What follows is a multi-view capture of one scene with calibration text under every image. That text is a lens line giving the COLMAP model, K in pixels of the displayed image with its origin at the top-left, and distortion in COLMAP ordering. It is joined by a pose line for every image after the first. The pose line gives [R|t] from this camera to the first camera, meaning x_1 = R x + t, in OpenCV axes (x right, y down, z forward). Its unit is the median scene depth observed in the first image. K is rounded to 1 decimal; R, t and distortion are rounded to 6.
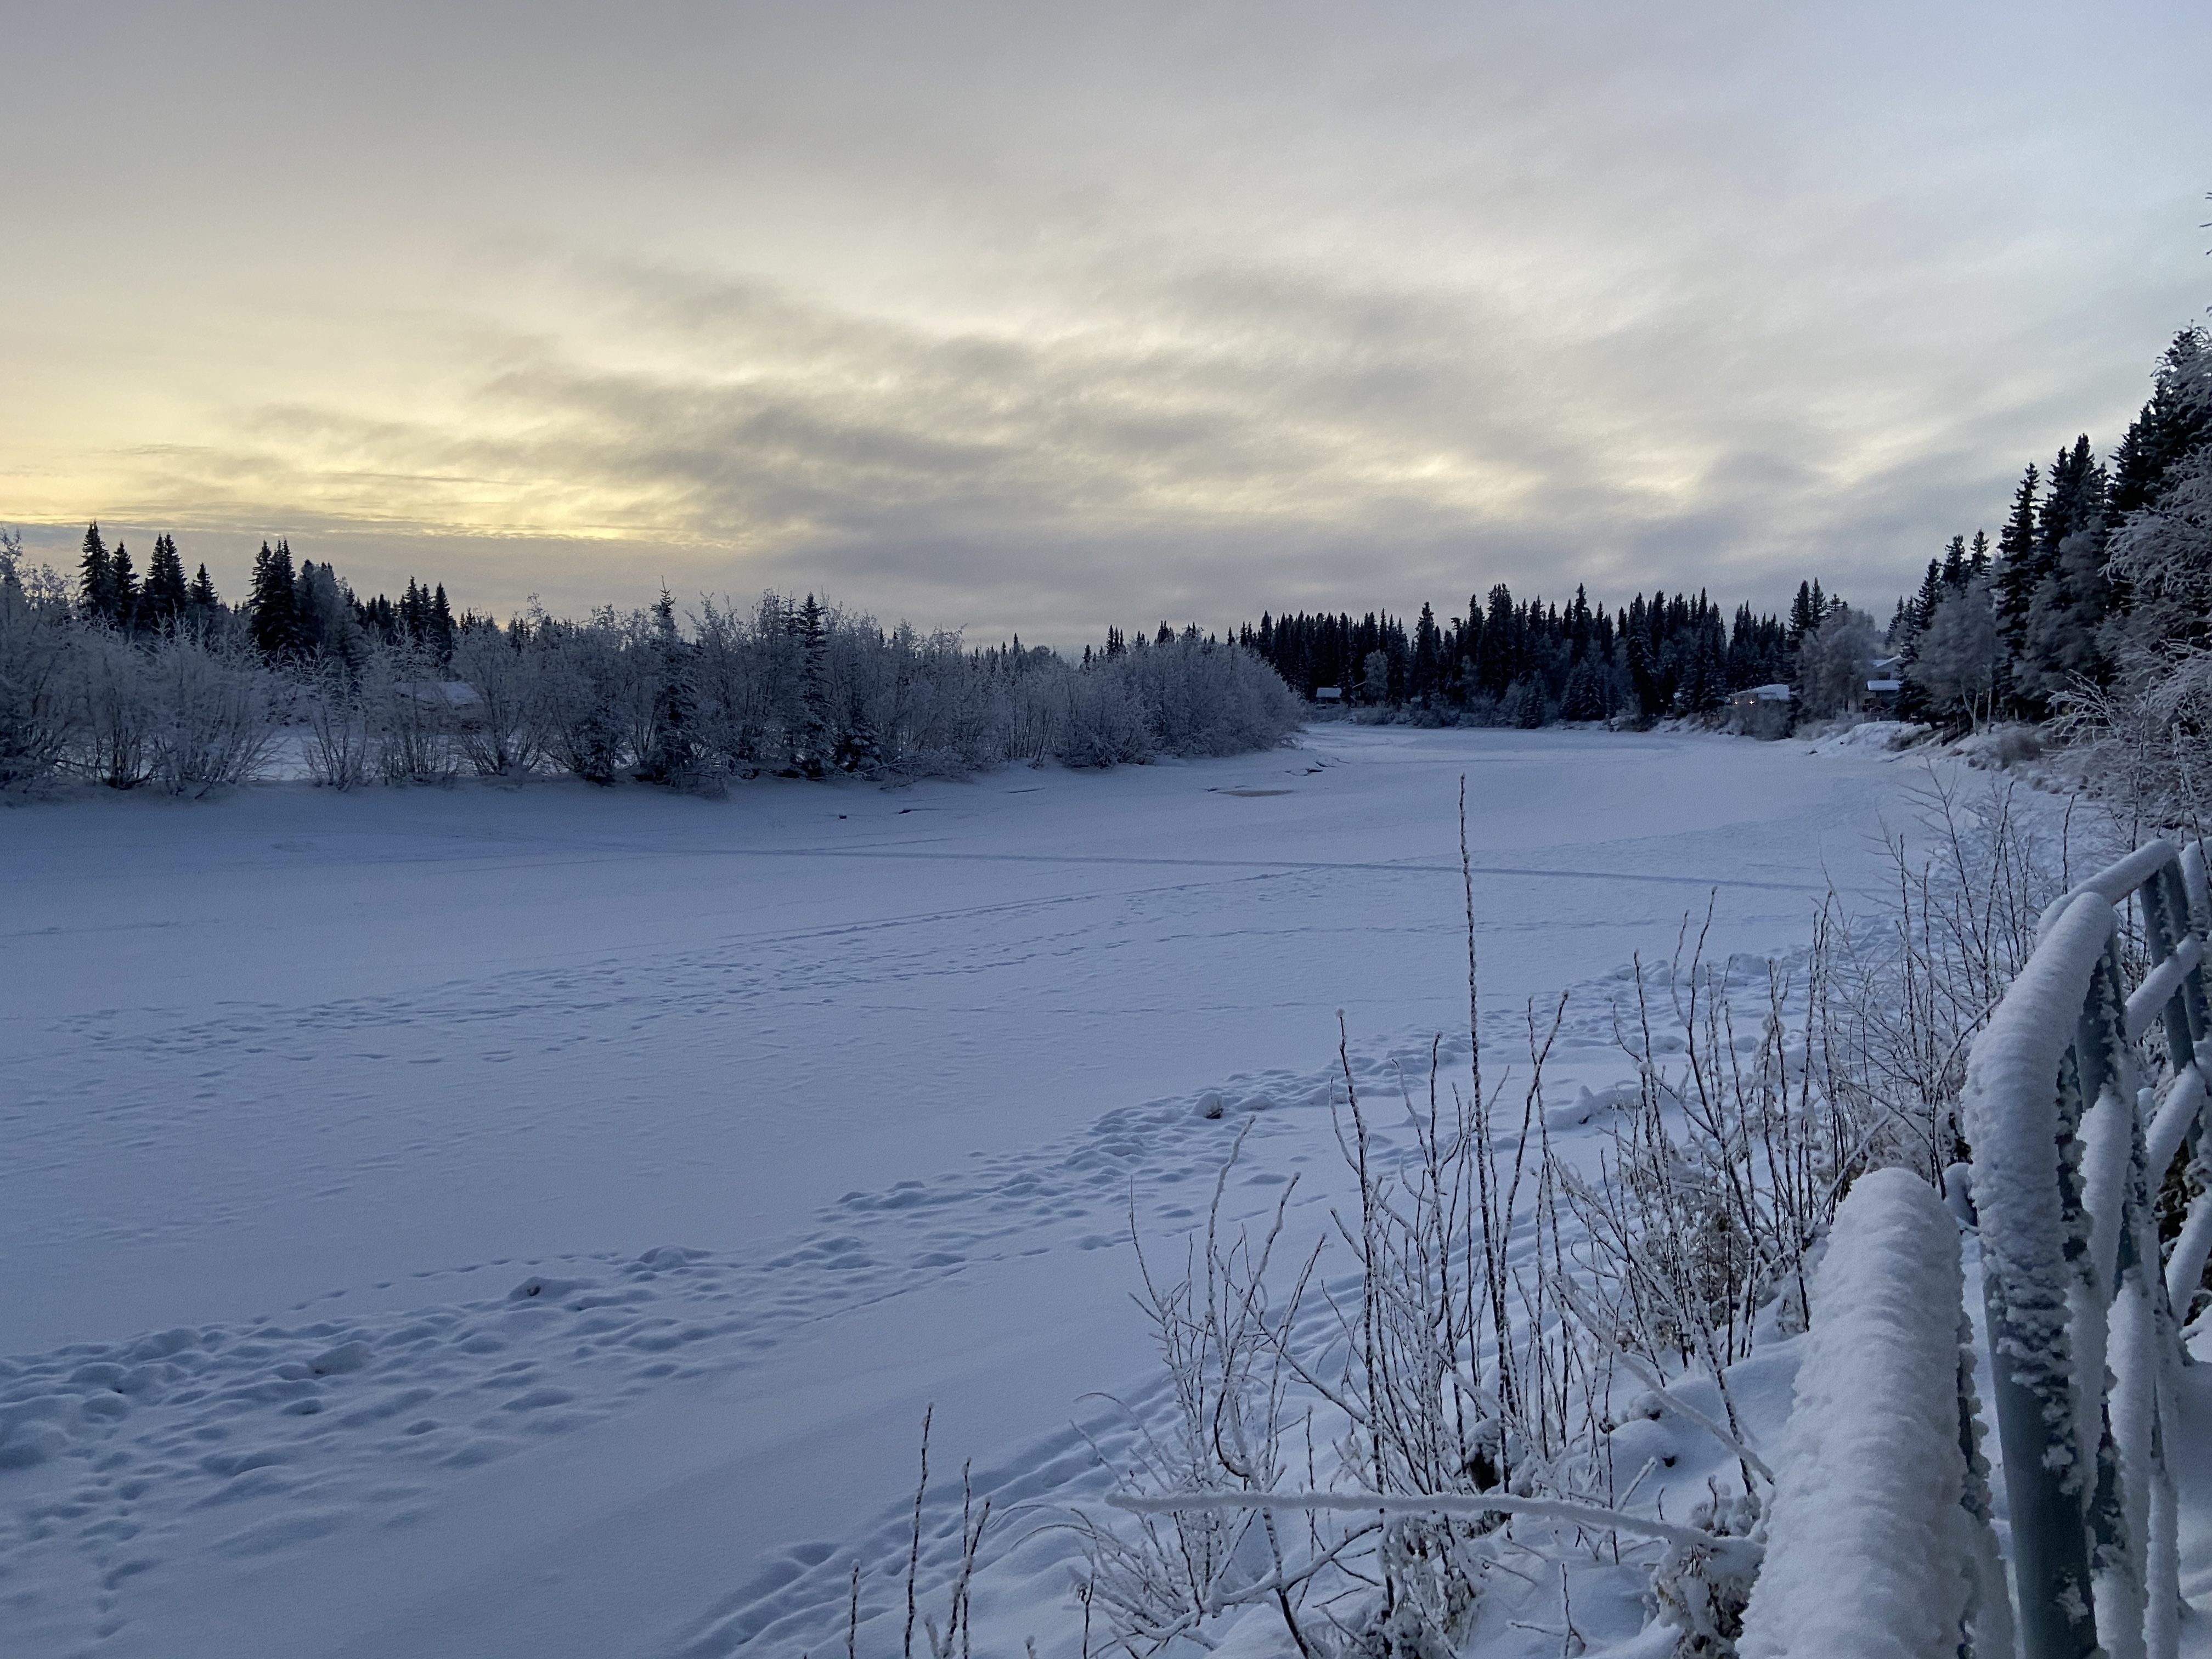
lens RADIAL K [[1617.3, 0, 1104.9], [0, 1617.3, 838.7], [0, 0, 1]] dist [0.088532, -0.091087]
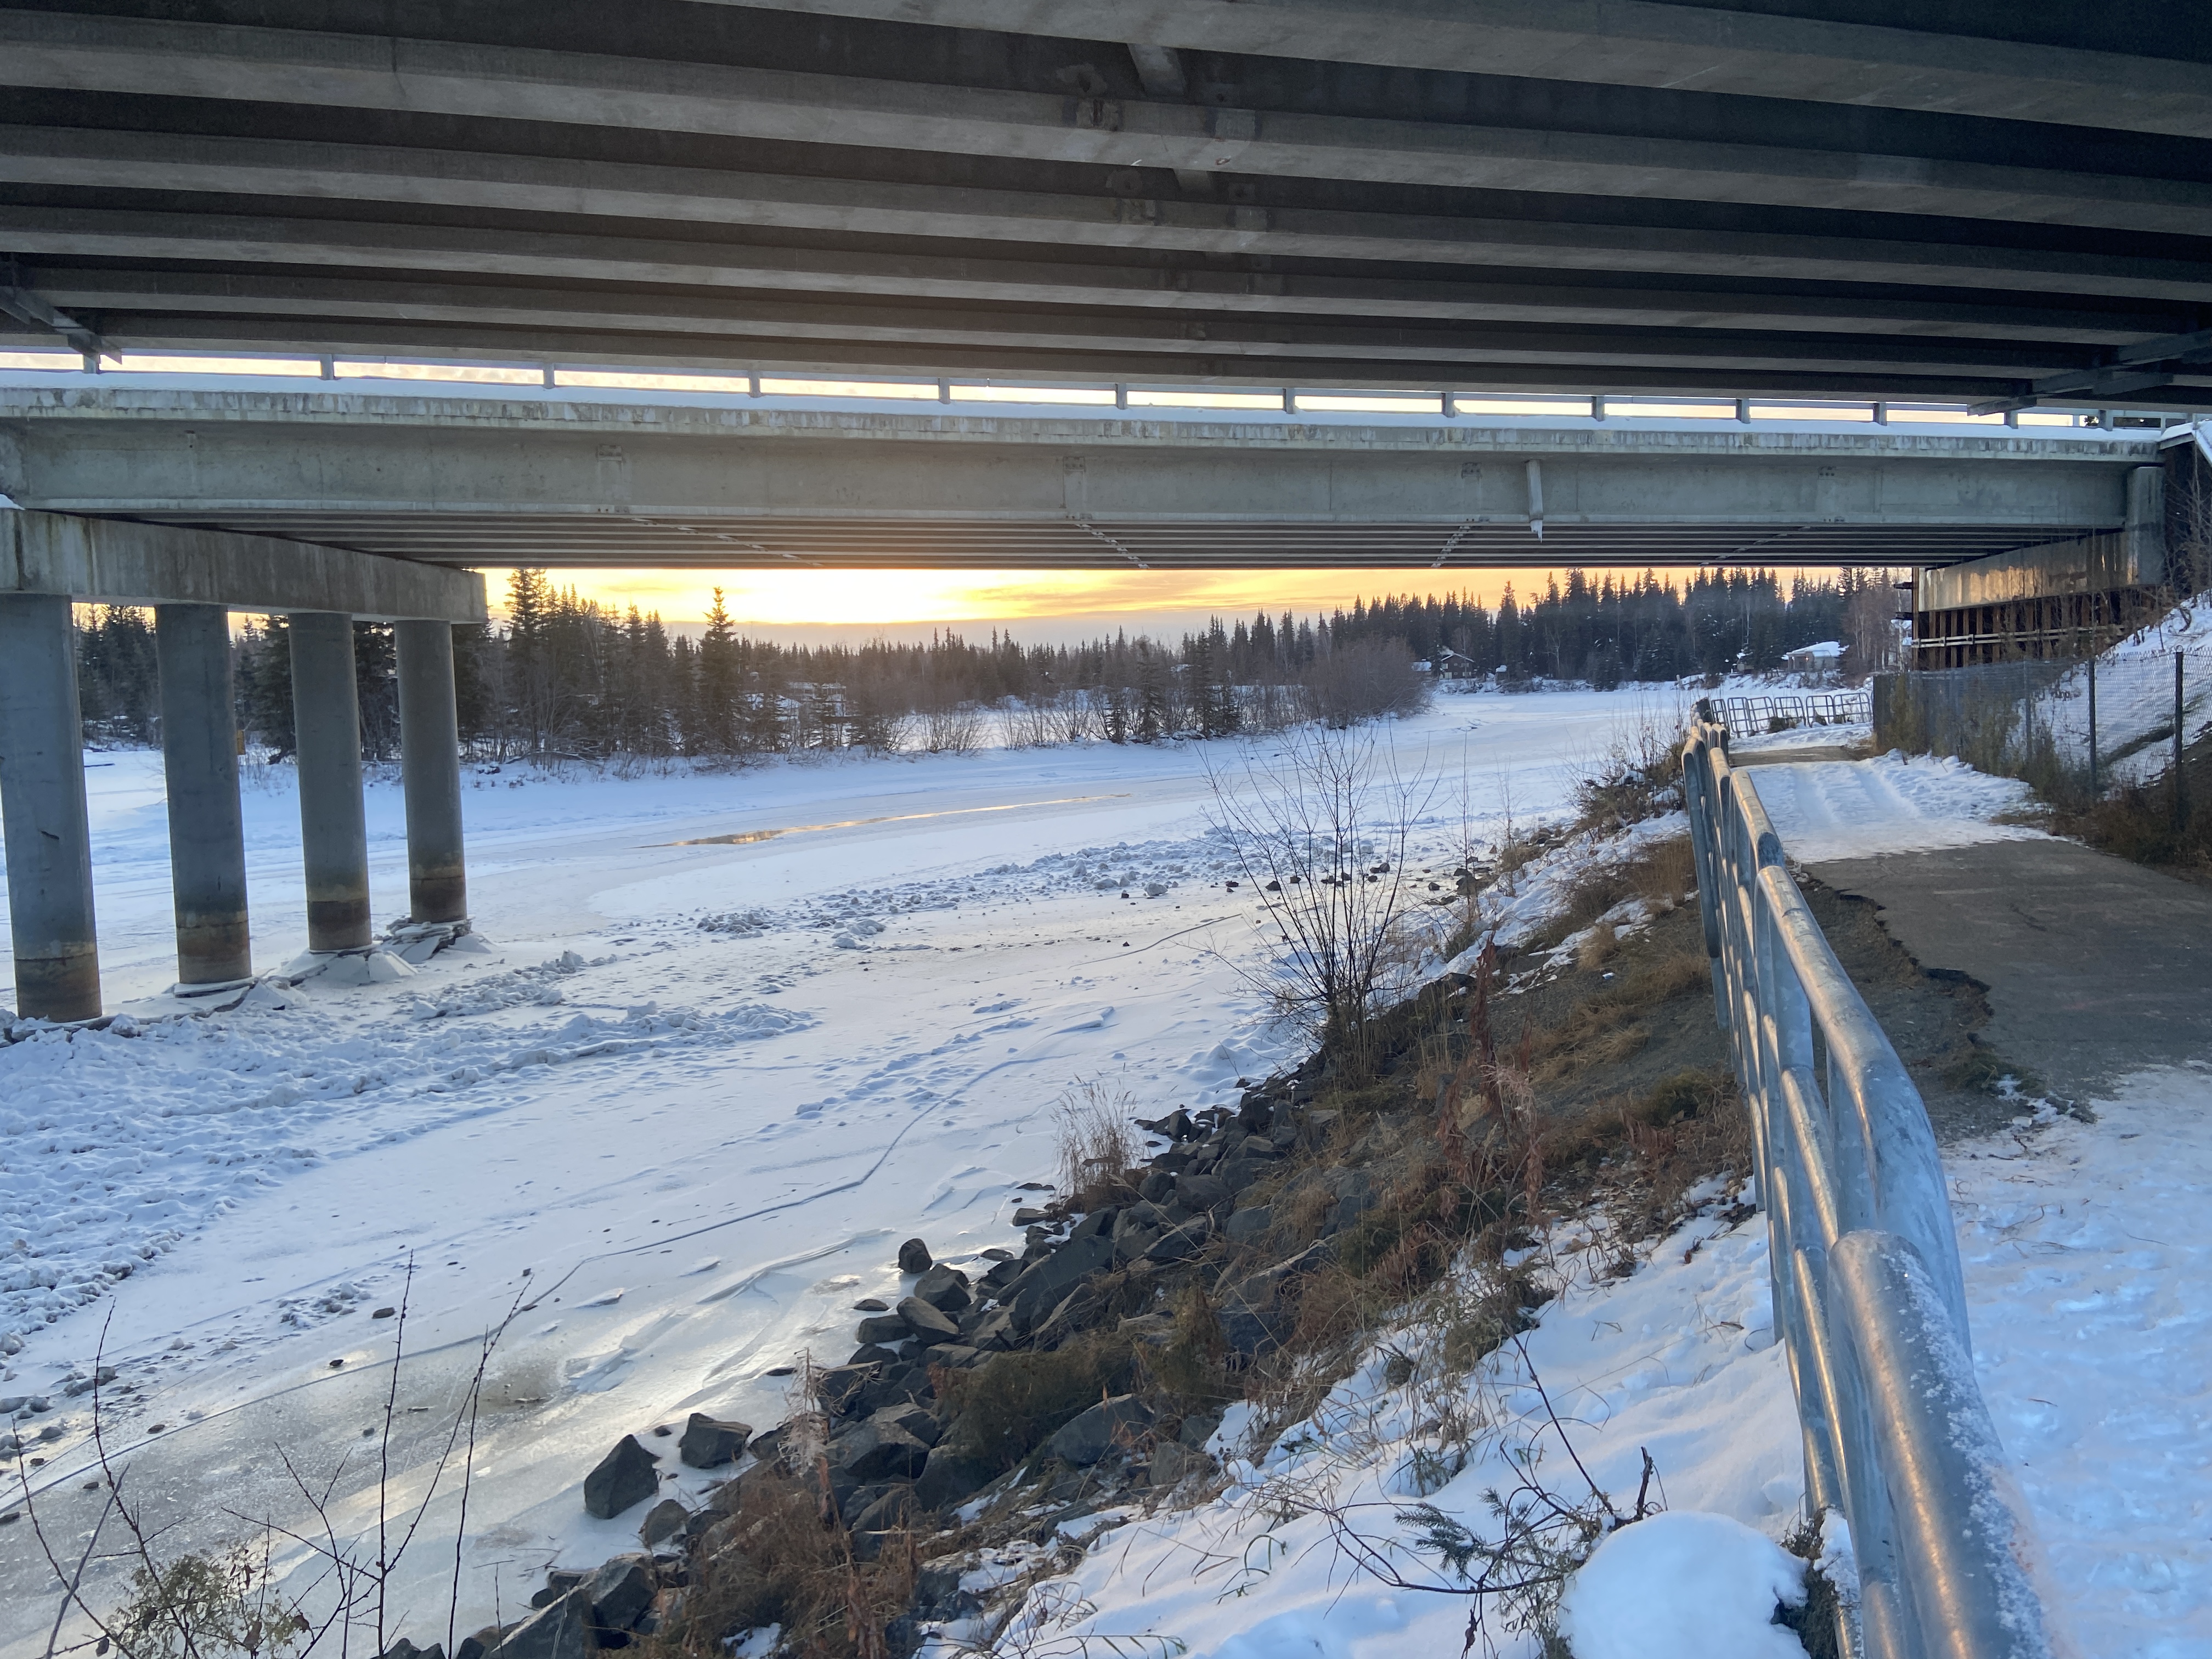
lens RADIAL K [[1617.3, 0, 1101.0], [0, 1617.3, 806.8], [0, 0, 1]] dist [0.088532, -0.091087]
pose [[0.998188, -0.042313, -0.042787, -0.052240], [0.041889, 0.999064, -0.010759, 0.011076], [0.043203, 0.008948, 0.999026, -0.165430]]
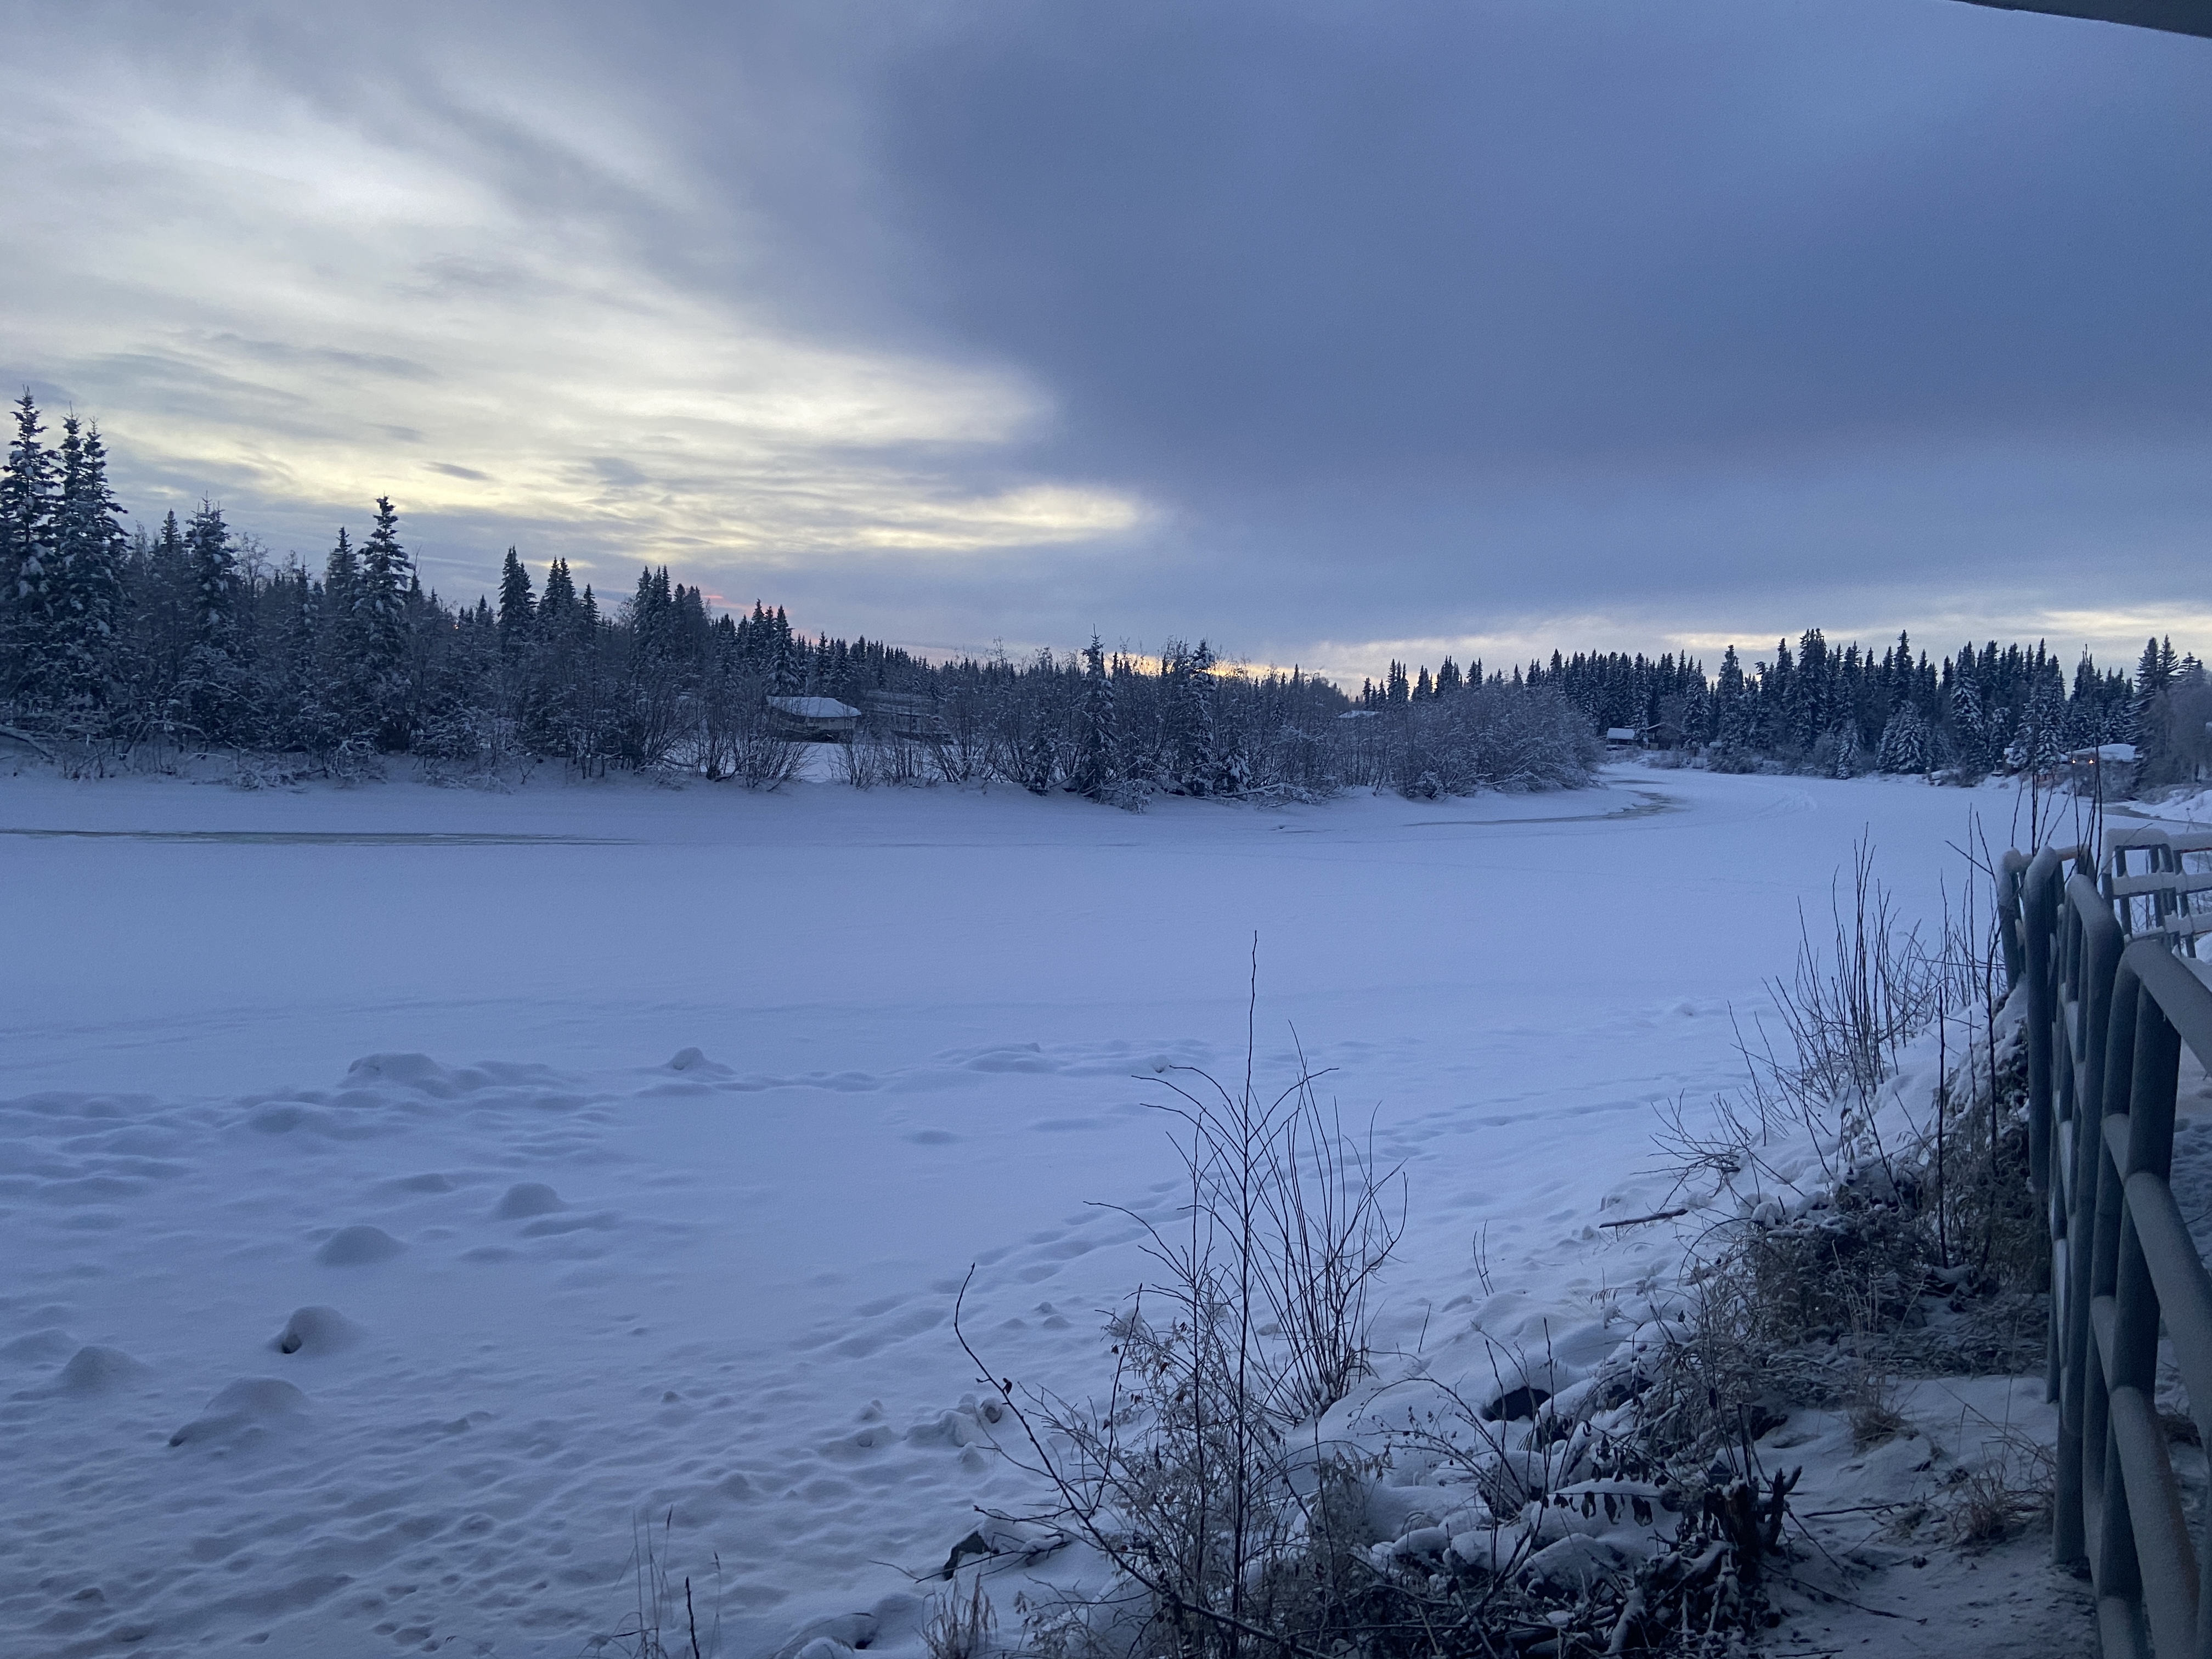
lens RADIAL K [[1617.3, 0, 1090.3], [0, 1617.3, 833.8], [0, 0, 1]] dist [0.088532, -0.091087]
pose [[0.984532, 0.047835, -0.168546, -0.013257], [-0.051169, 0.998570, -0.015491, 0.002987], [0.167563, 0.023876, 0.985572, -0.040193]]
